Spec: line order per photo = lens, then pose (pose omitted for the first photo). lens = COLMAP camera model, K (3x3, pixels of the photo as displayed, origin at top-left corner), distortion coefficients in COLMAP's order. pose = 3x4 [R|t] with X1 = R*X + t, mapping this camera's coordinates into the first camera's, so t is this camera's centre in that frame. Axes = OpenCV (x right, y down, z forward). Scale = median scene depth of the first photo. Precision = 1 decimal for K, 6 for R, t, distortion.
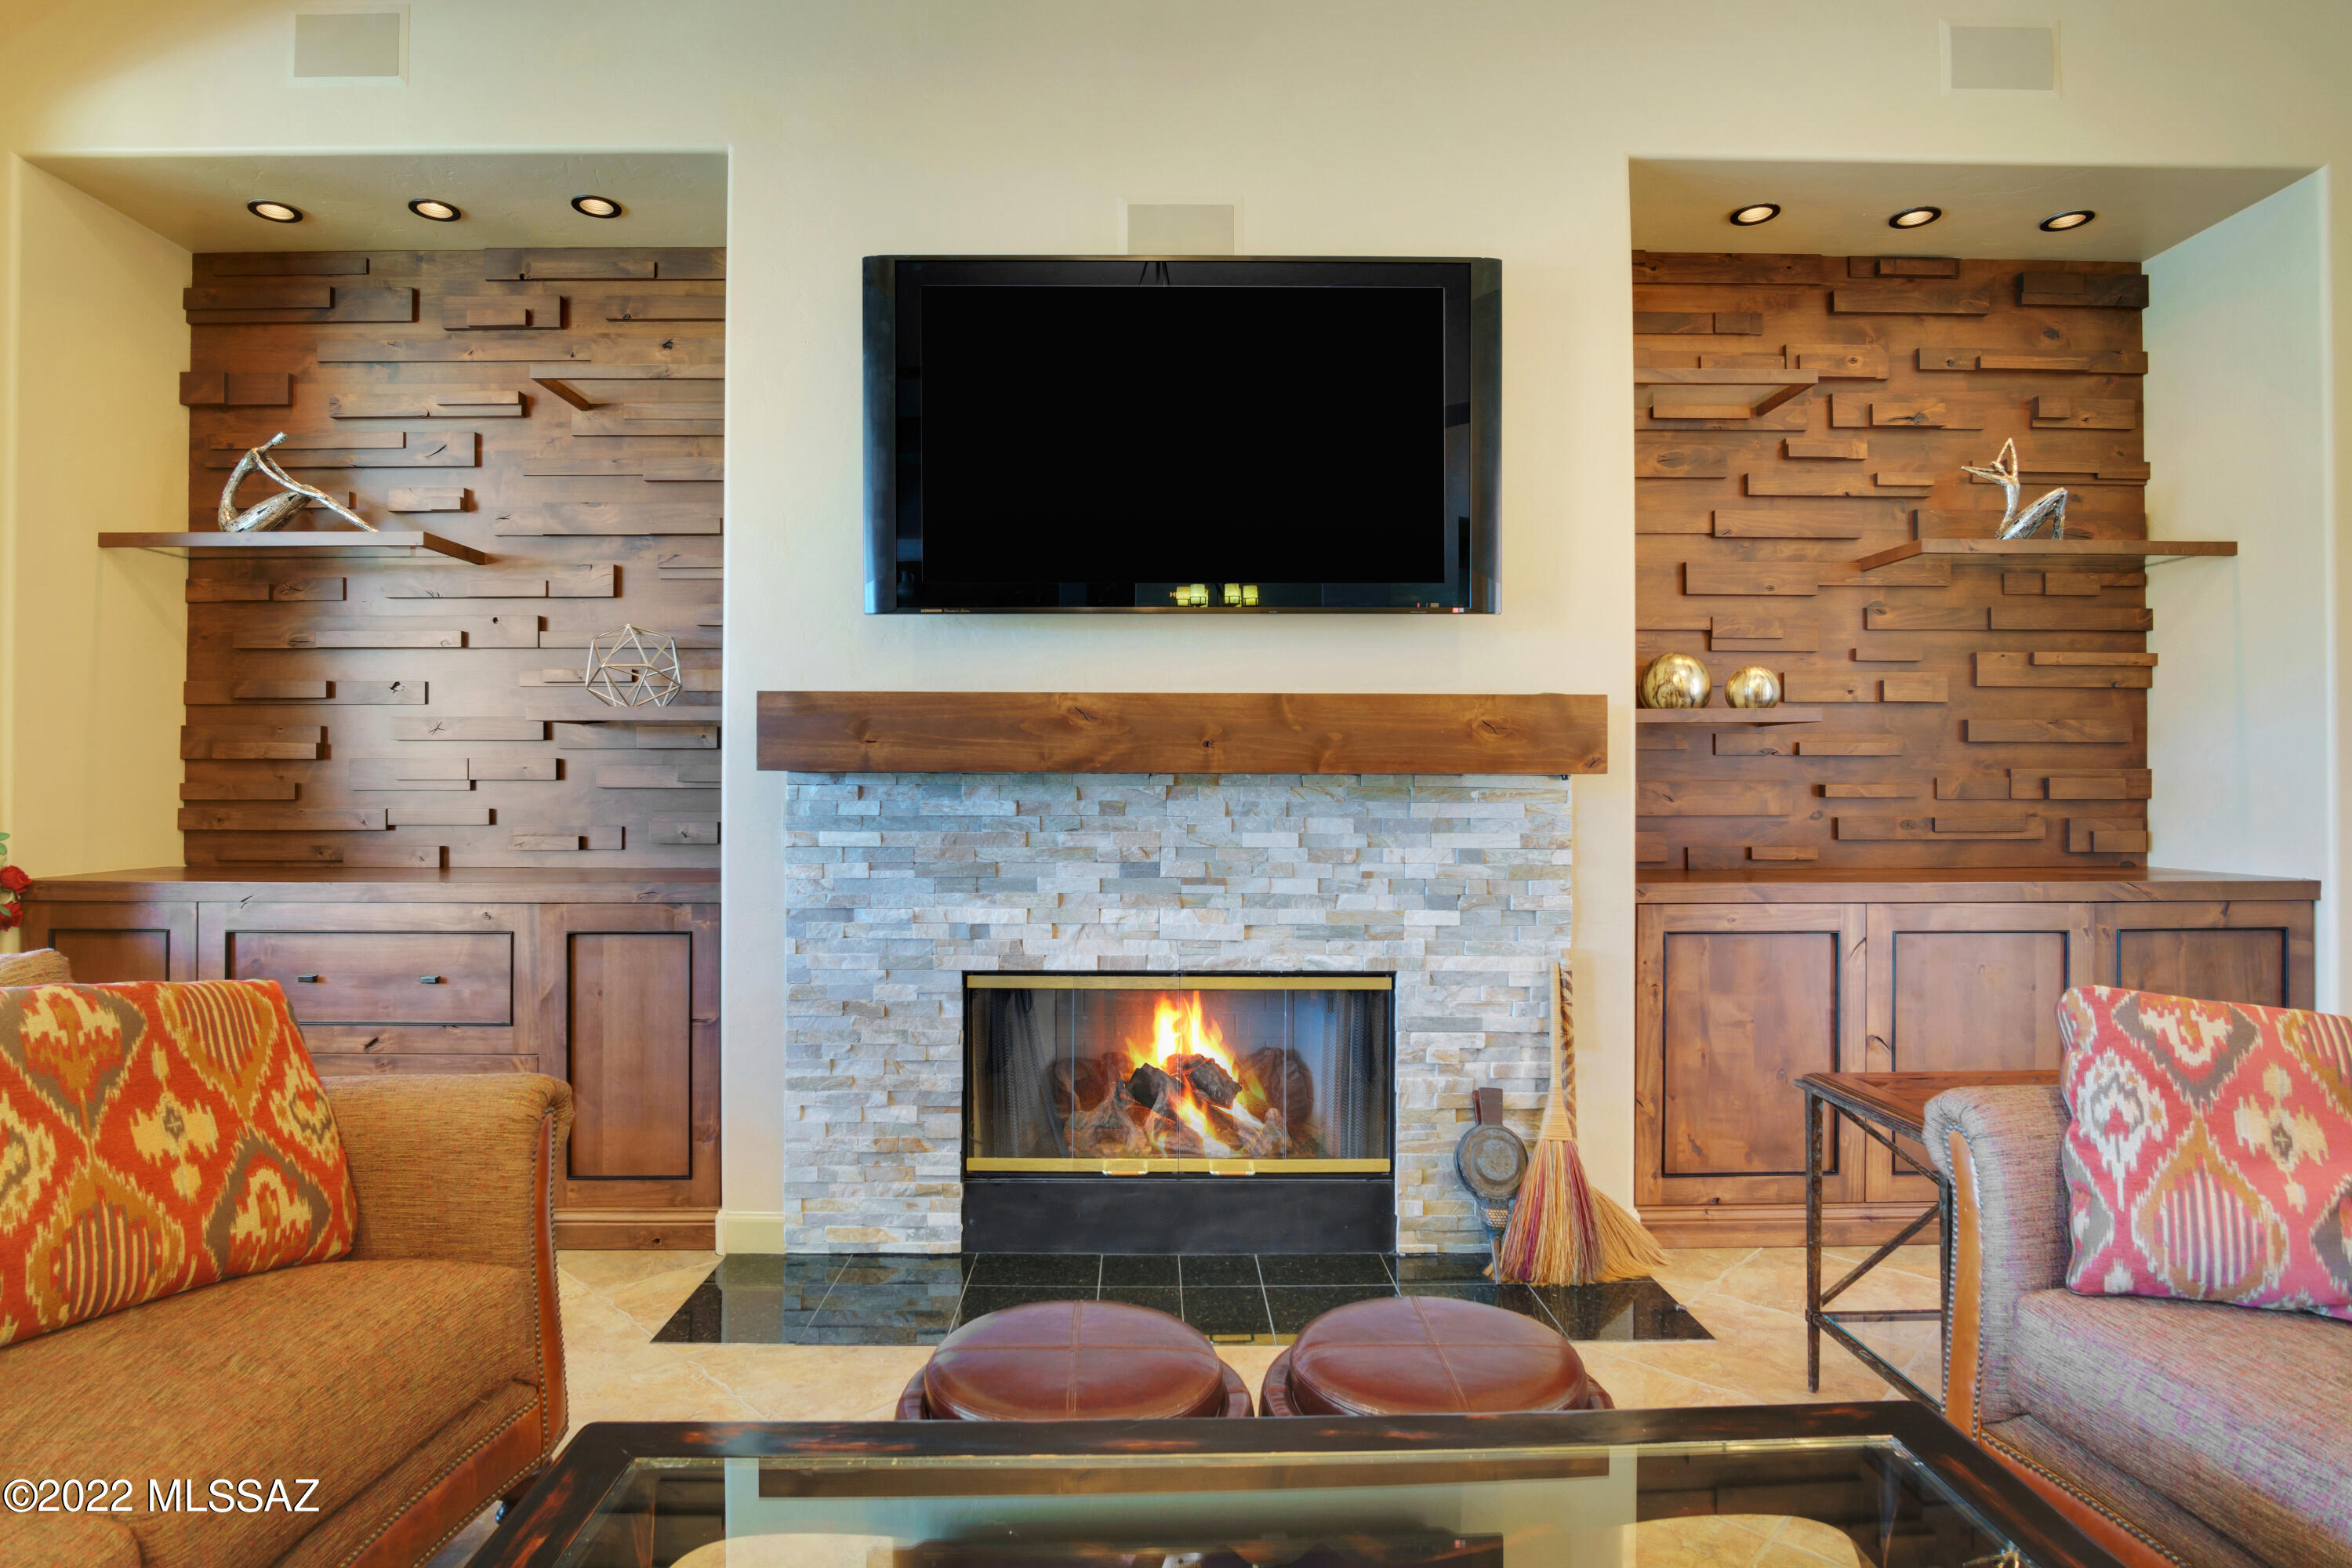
lens RADIAL K [[1266.2, 0, 1149.4], [0, 1266.2, 774.9], [0, 0, 1]] dist [-0.040377, 0.013547]
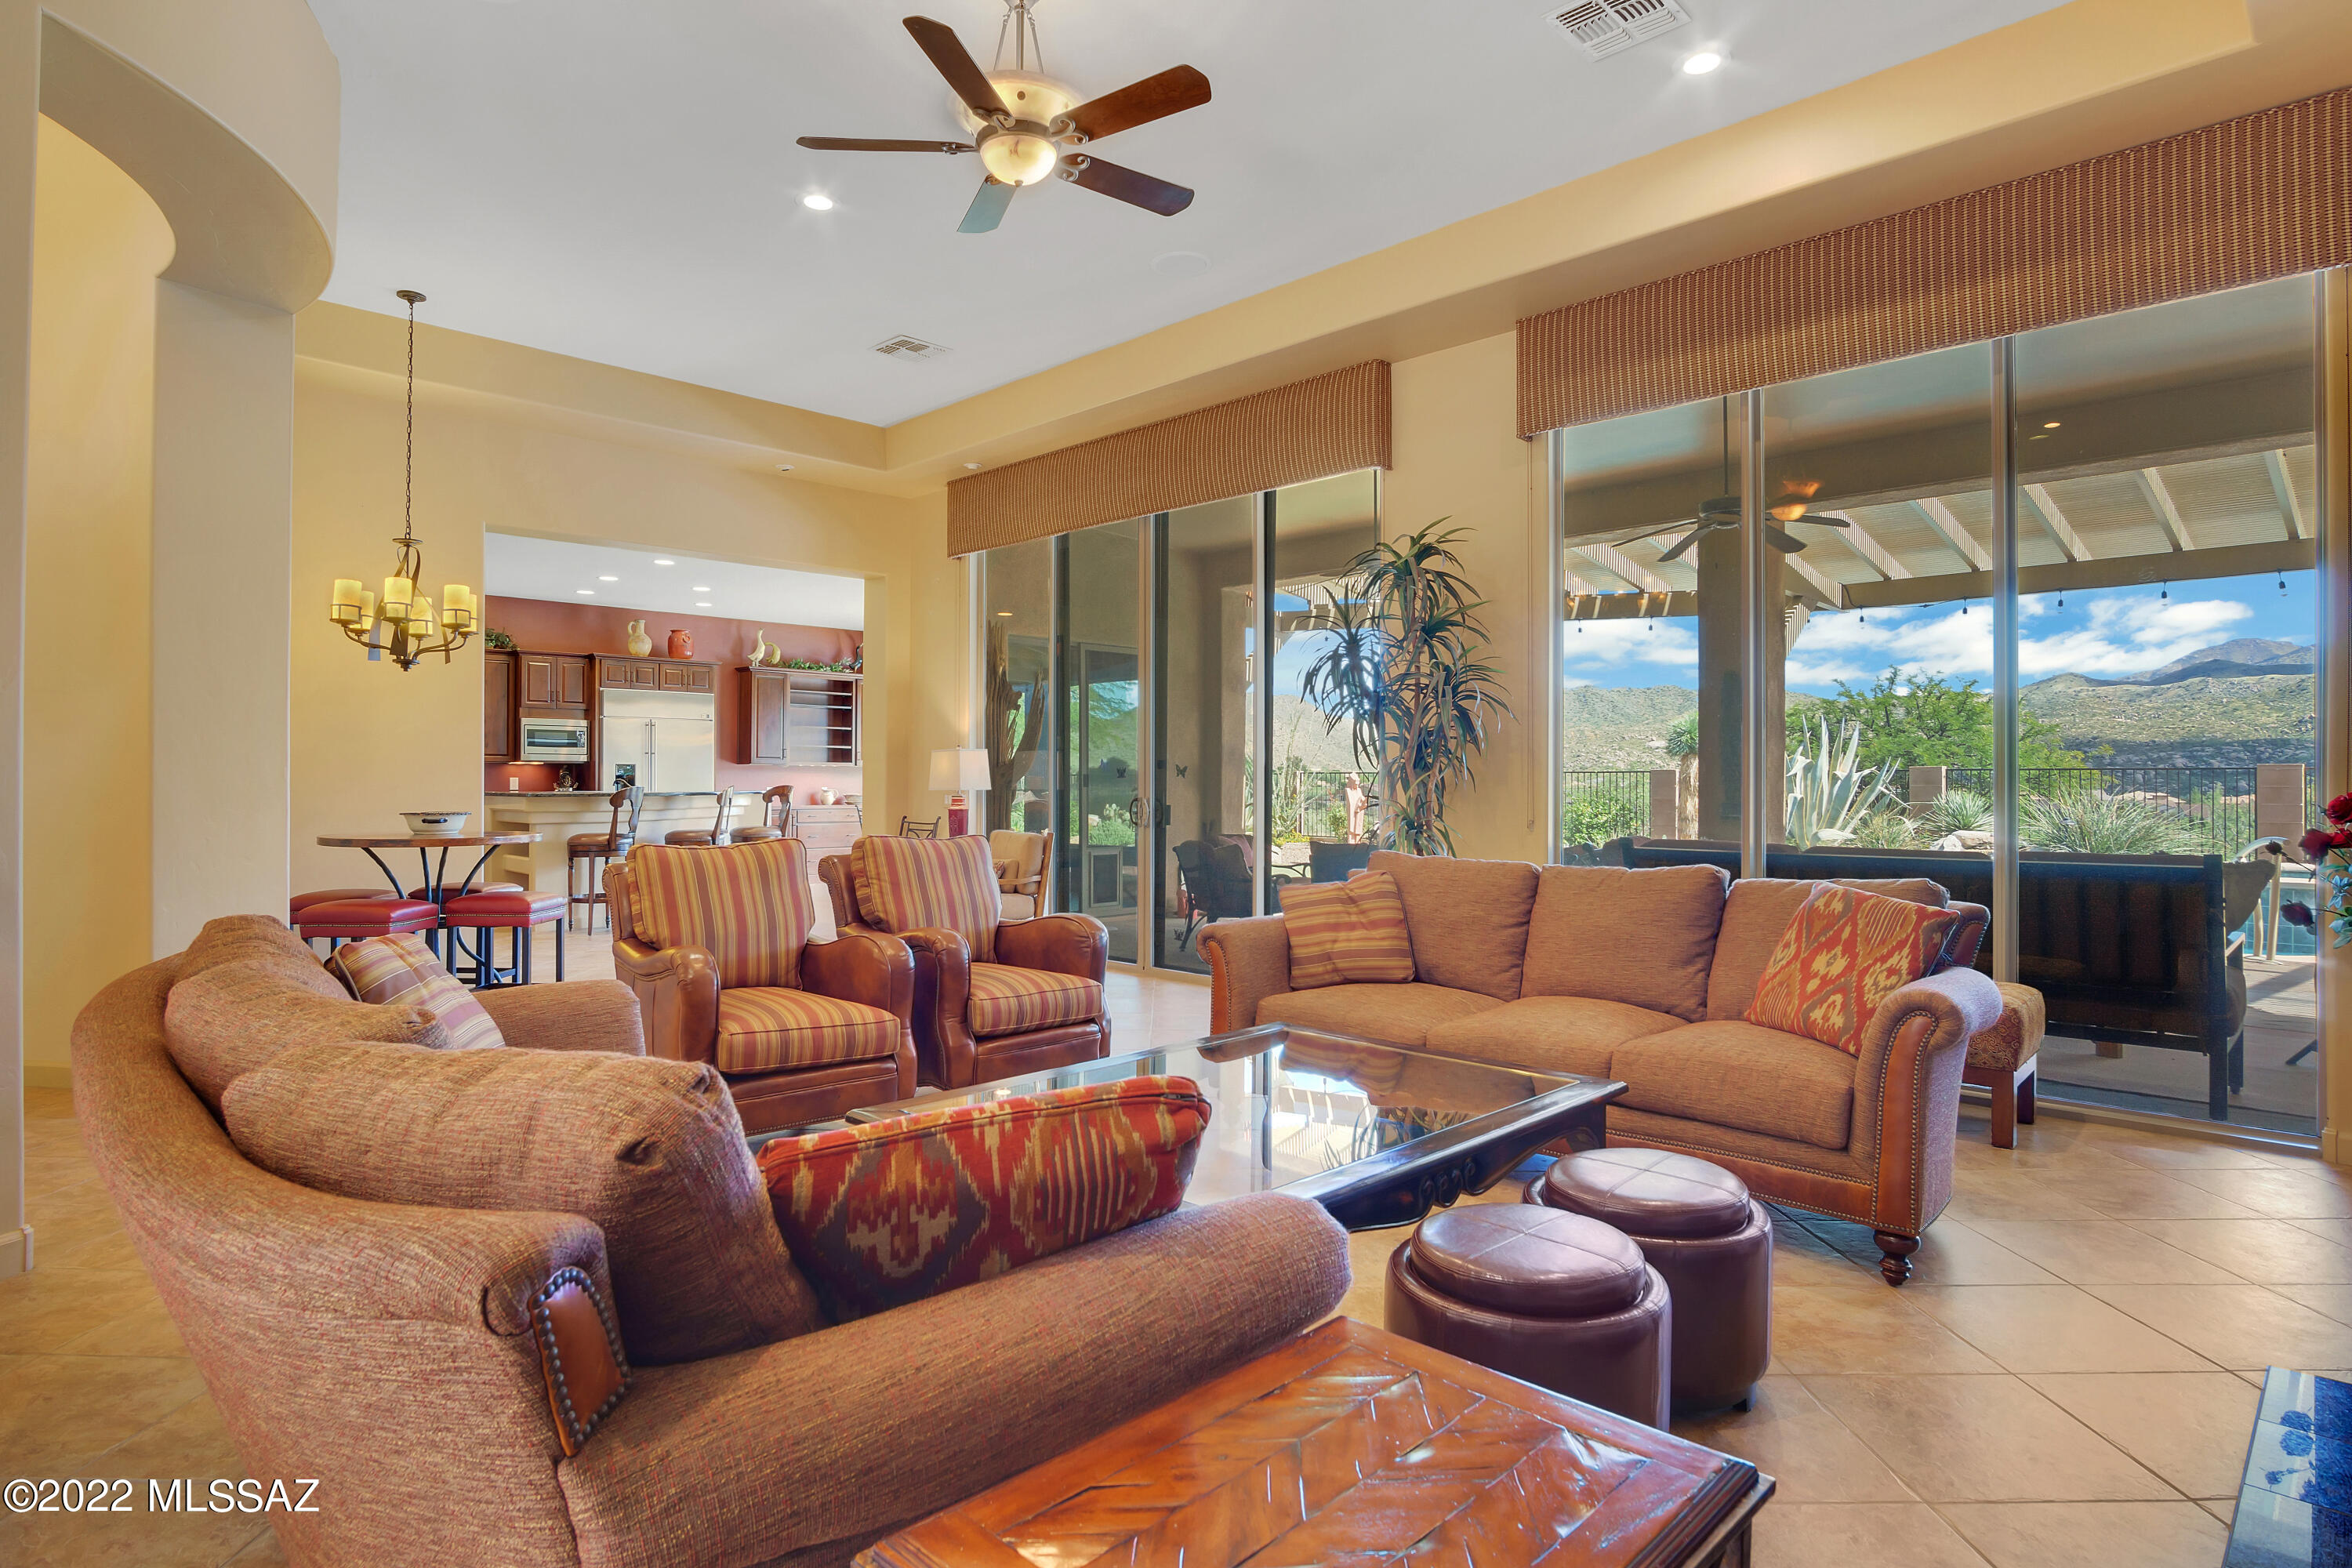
lens RADIAL K [[1266.2, 0, 1149.4], [0, 1266.2, 774.9], [0, 0, 1]] dist [-0.040377, 0.013547]
pose [[-0.714588, -0.003379, -0.699537, 0.743560], [0.002844, 0.999966, -0.007735, -0.004217], [0.699540, -0.007517, -0.714554, 0.873799]]
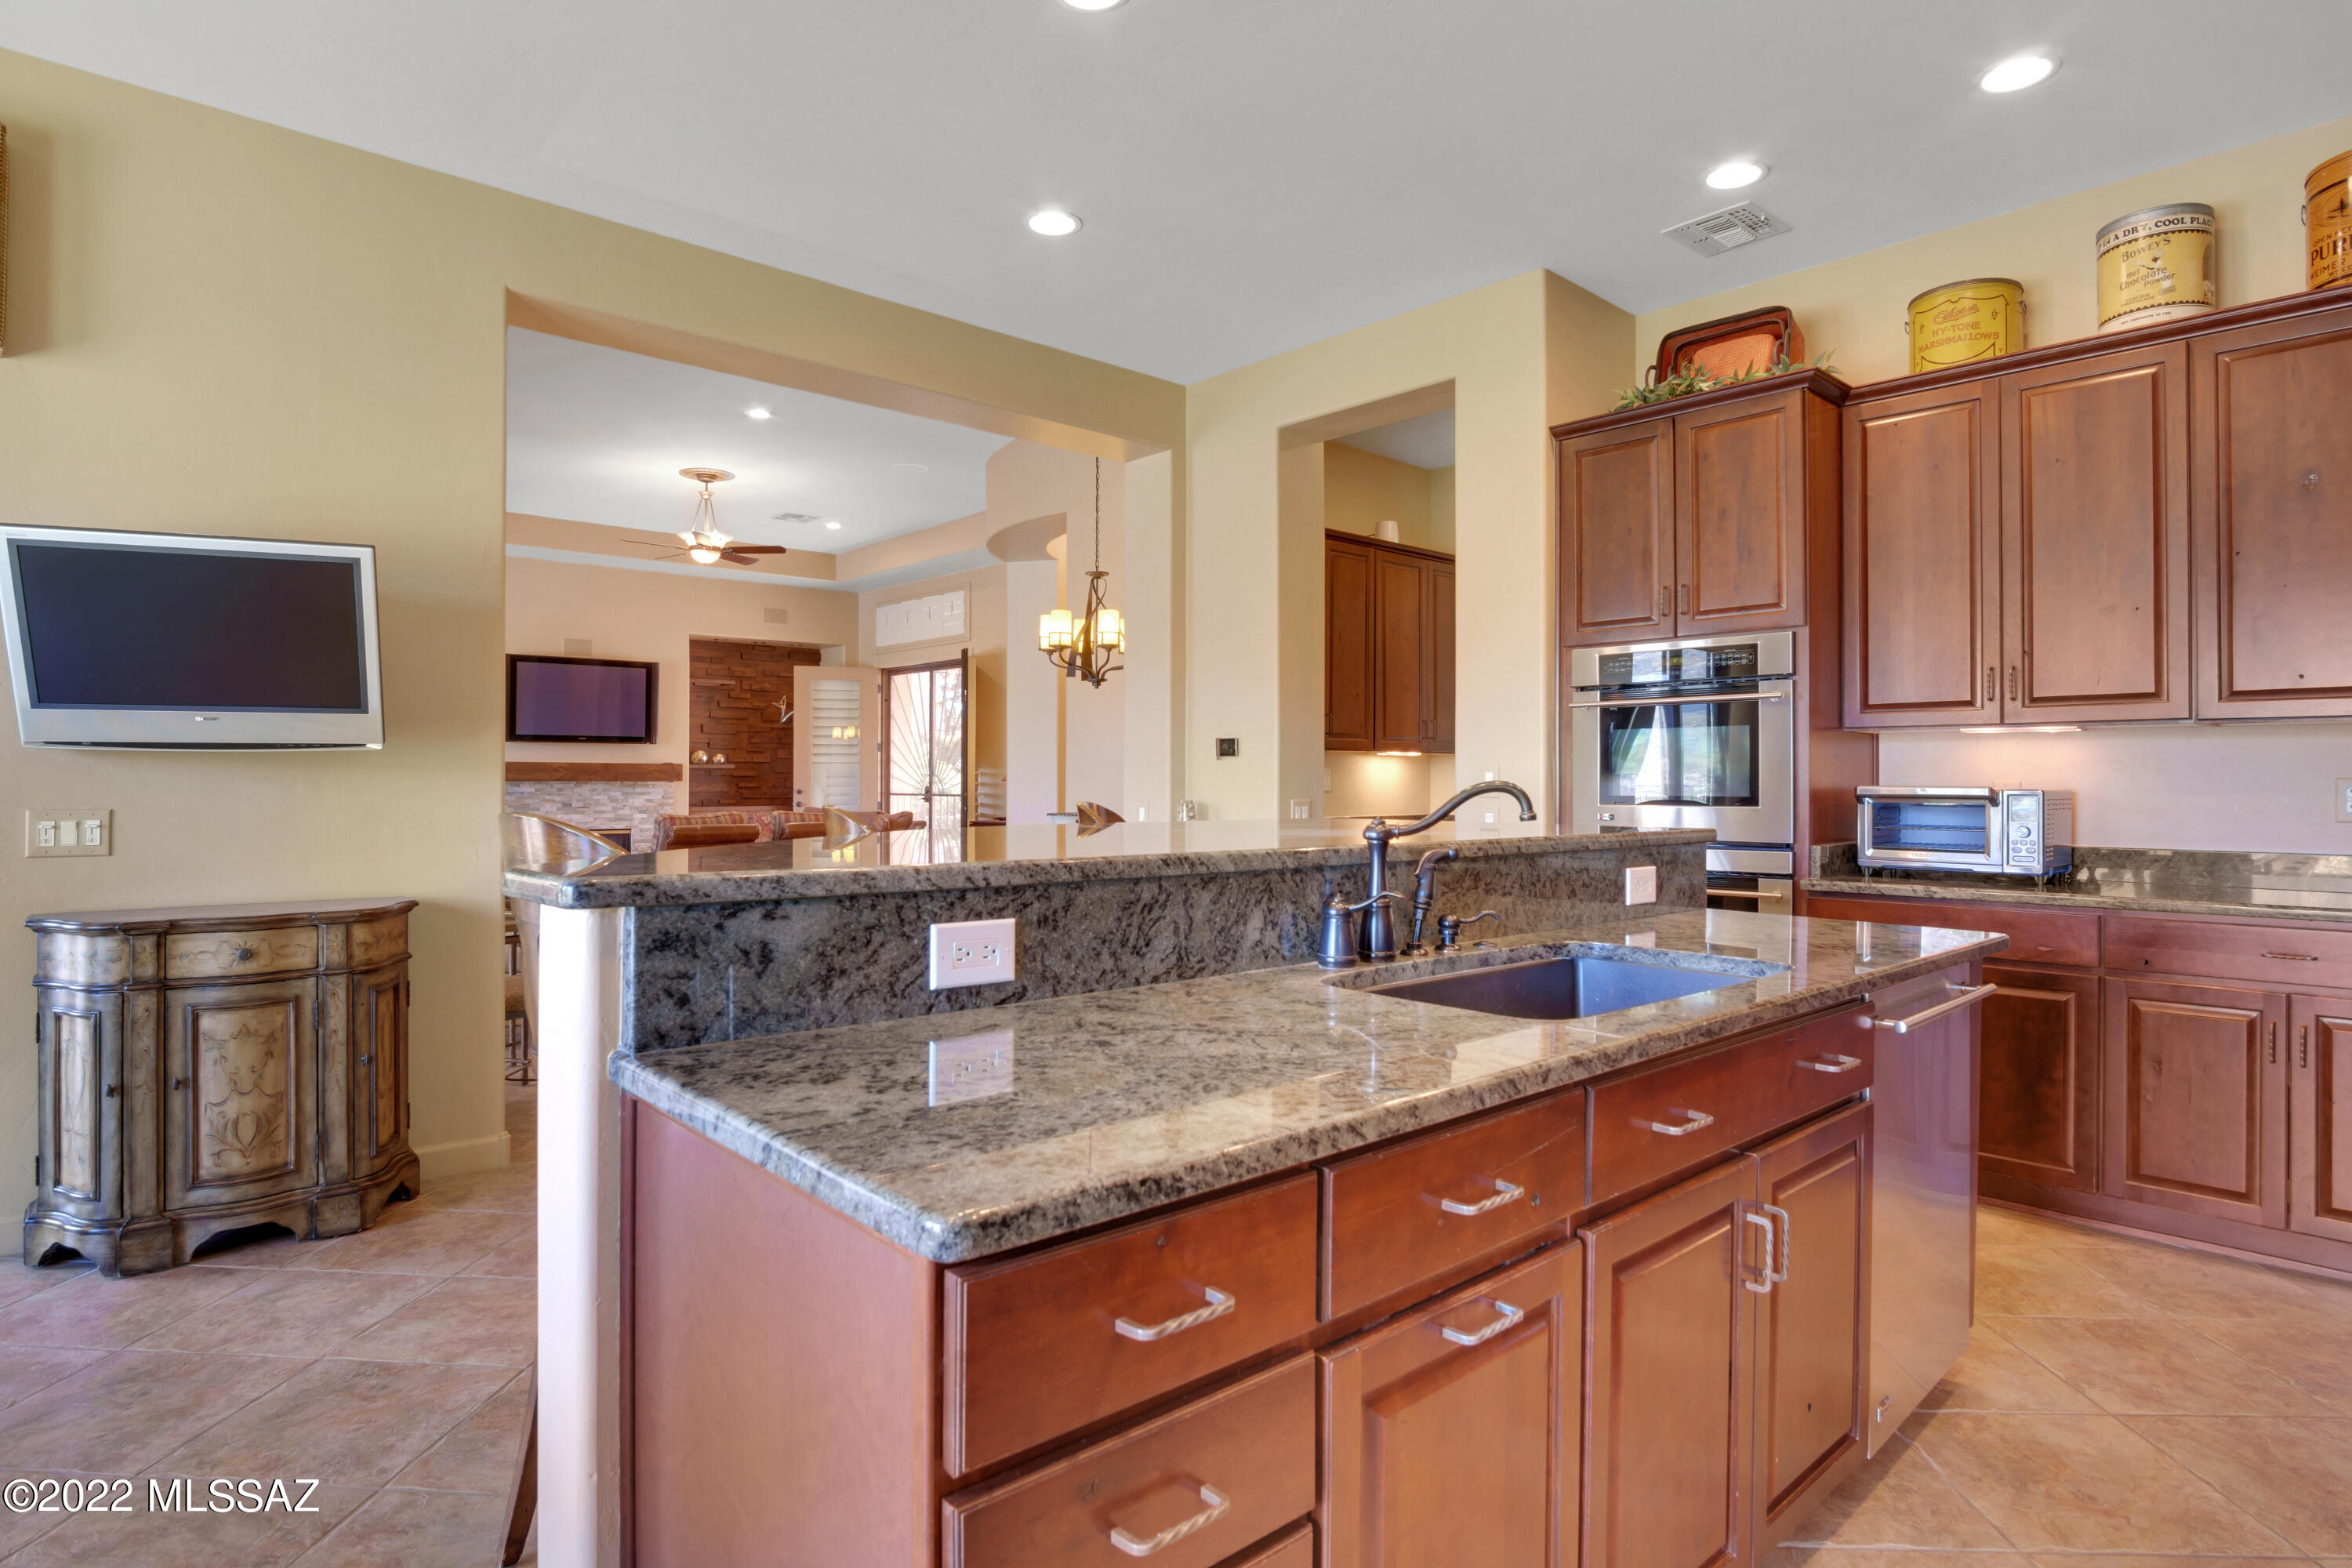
lens RADIAL K [[1266.2, 0, 1149.4], [0, 1266.2, 774.9], [0, 0, 1]] dist [-0.040377, 0.013547]
pose [[0.751752, 0.005547, 0.659423, -1.254470], [-0.004255, 0.999985, -0.003561, -0.013571], [-0.659433, -0.000129, 0.751764, -3.237575]]
